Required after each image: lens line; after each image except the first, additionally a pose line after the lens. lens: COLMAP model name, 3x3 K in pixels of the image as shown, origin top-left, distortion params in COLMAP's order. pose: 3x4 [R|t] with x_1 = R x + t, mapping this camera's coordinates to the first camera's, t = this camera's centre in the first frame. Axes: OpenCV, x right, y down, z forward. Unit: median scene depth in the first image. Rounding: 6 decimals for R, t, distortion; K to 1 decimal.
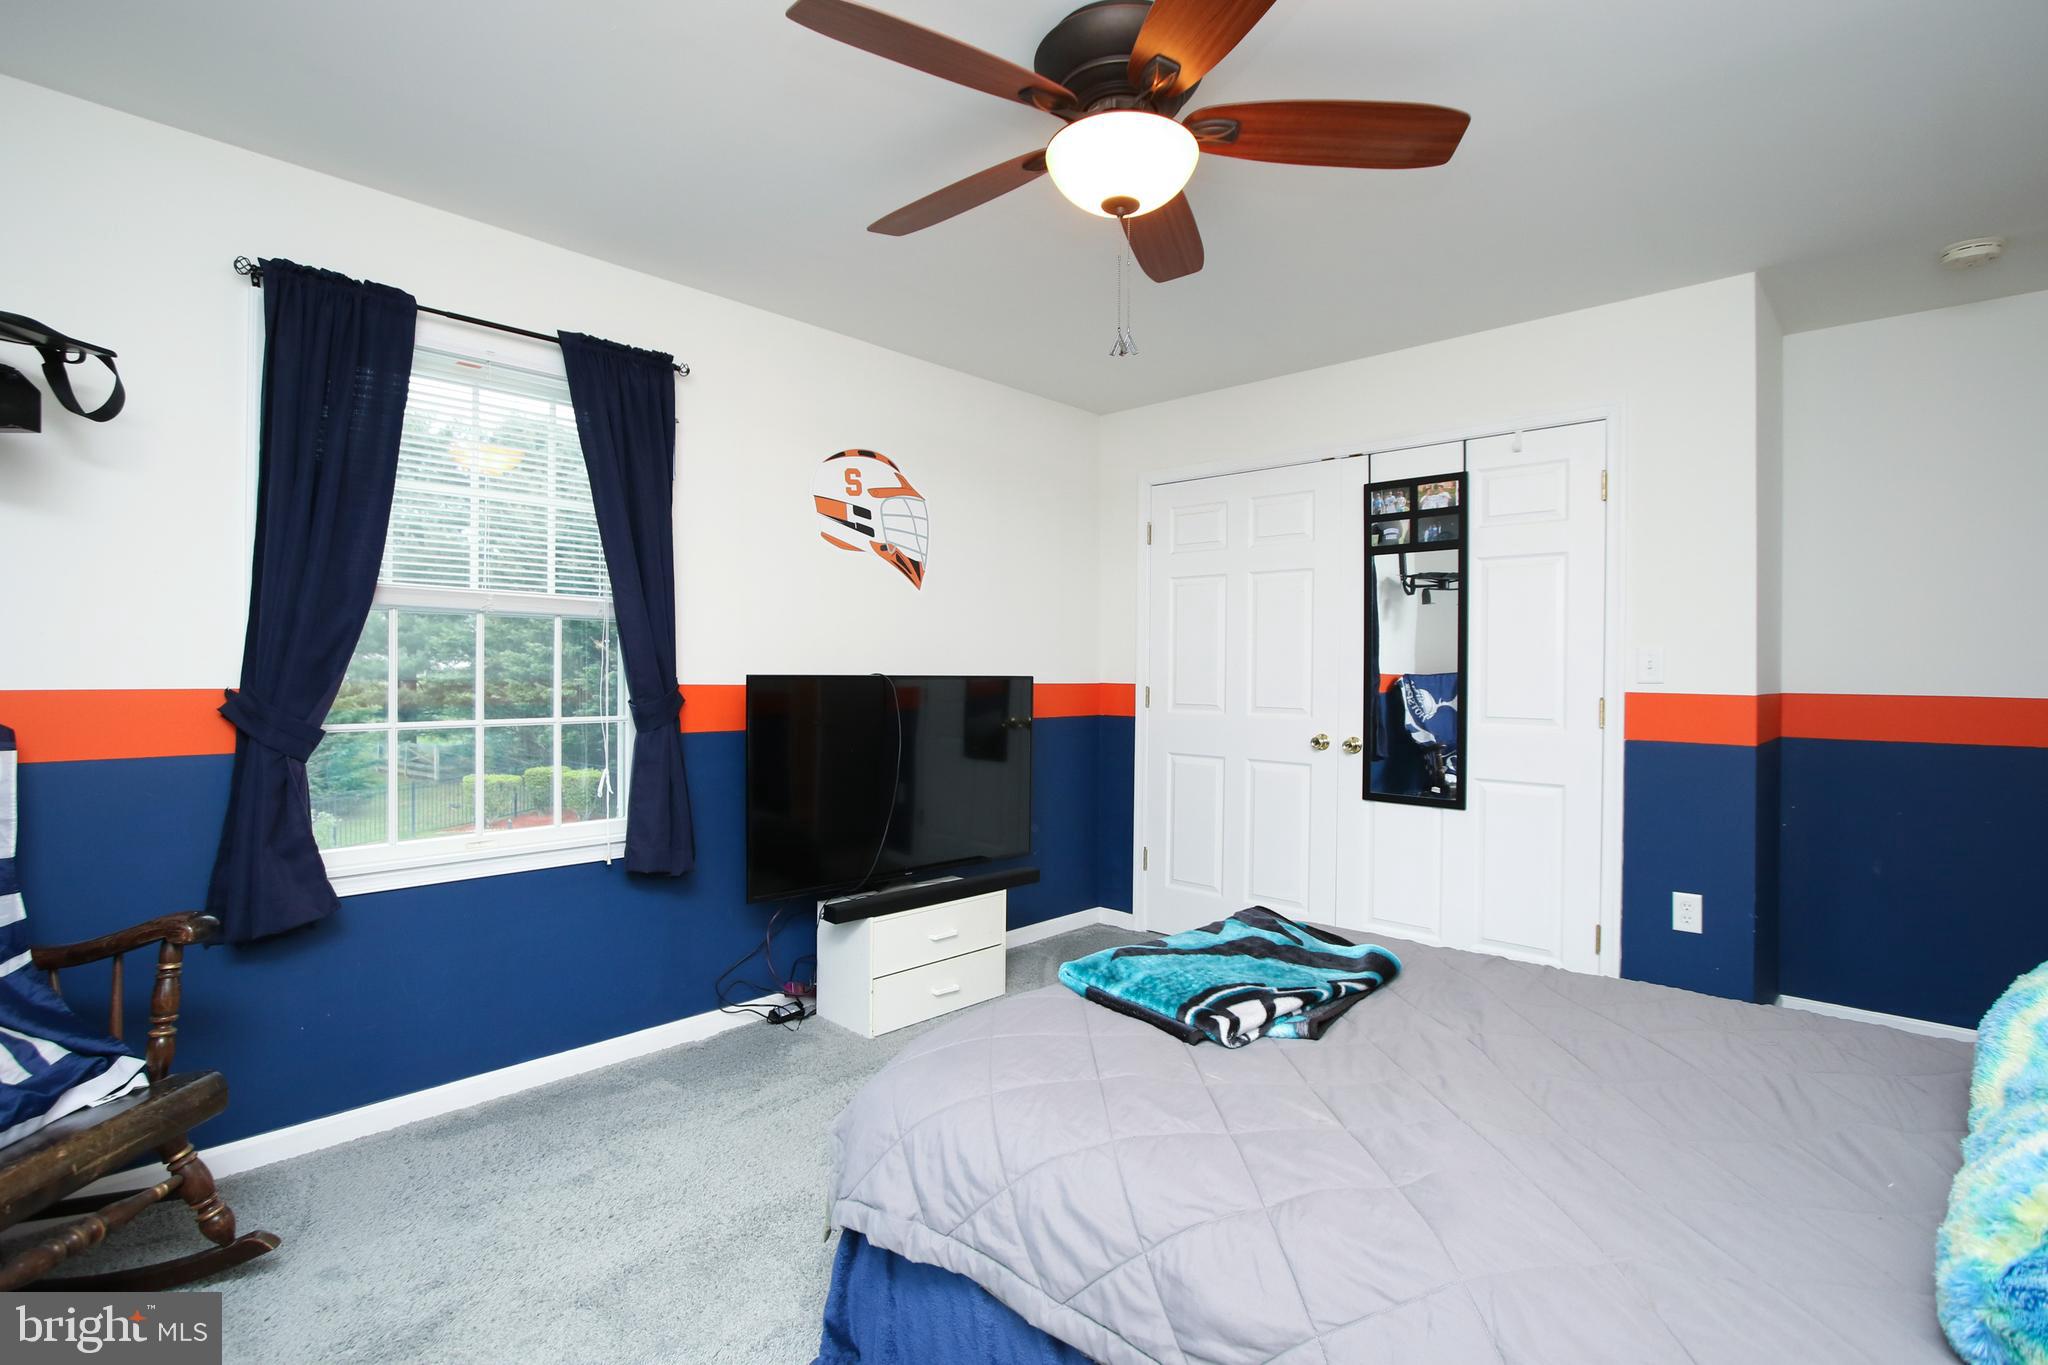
lens RADIAL K [[967.5, 0, 1020.6], [0, 967.5, 674.6], [0, 0, 1]] dist [0.000053, -0.000976]
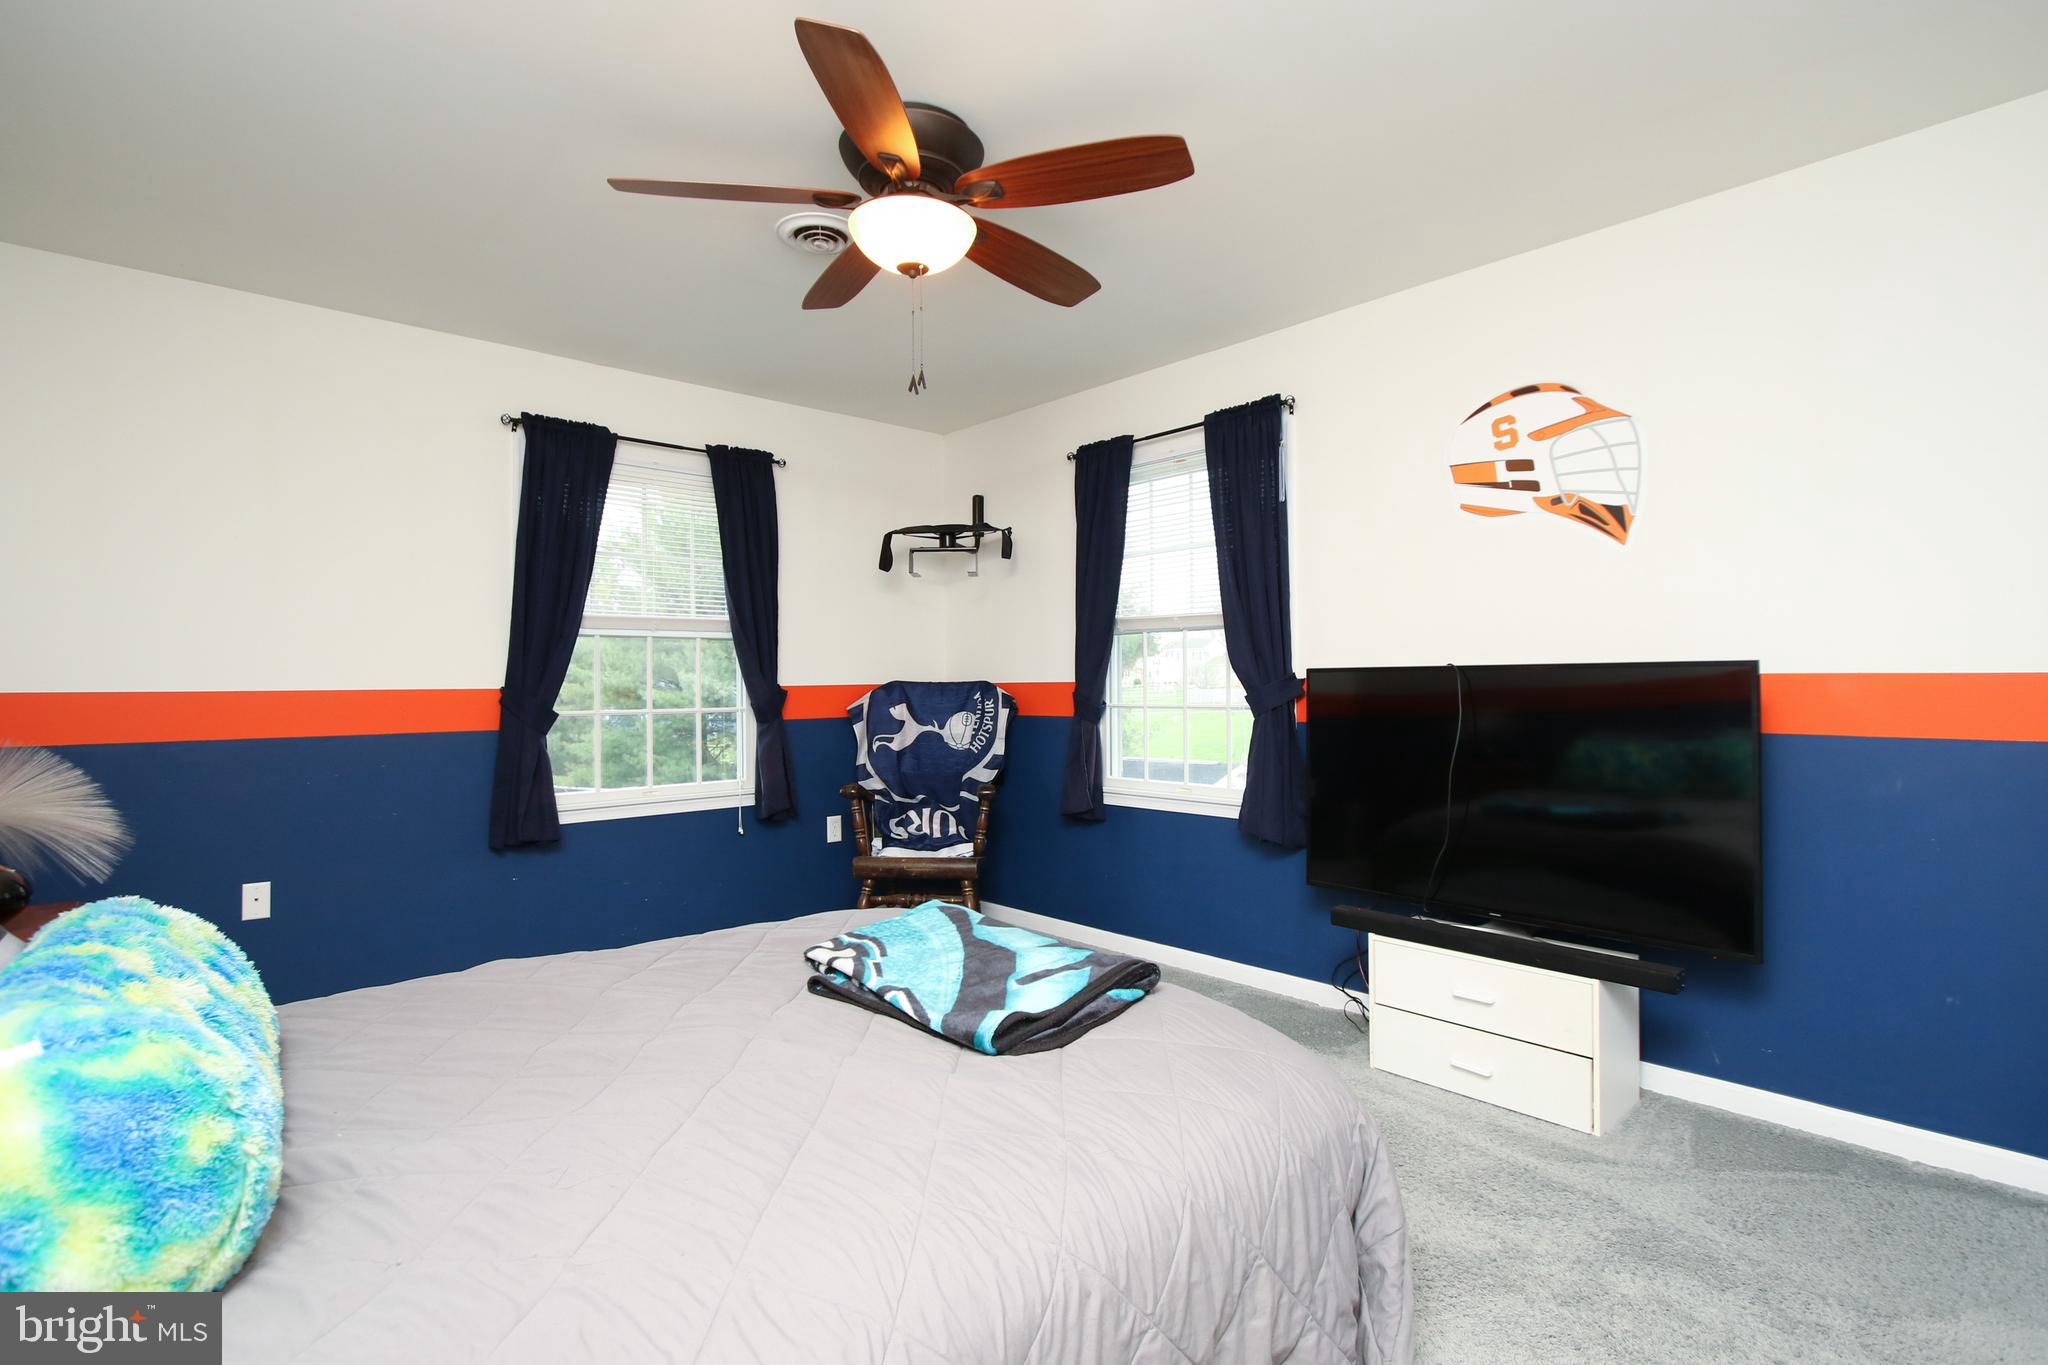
lens RADIAL K [[967.5, 0, 1020.7], [0, 967.5, 687.4], [0, 0, 1]] dist [0.000053, -0.000976]
pose [[-0.065901, -0.004722, -0.997815, 0.670825], [0.001879, 0.999986, -0.004857, 0.021271], [0.997824, -0.002195, -0.065891, 0.636163]]
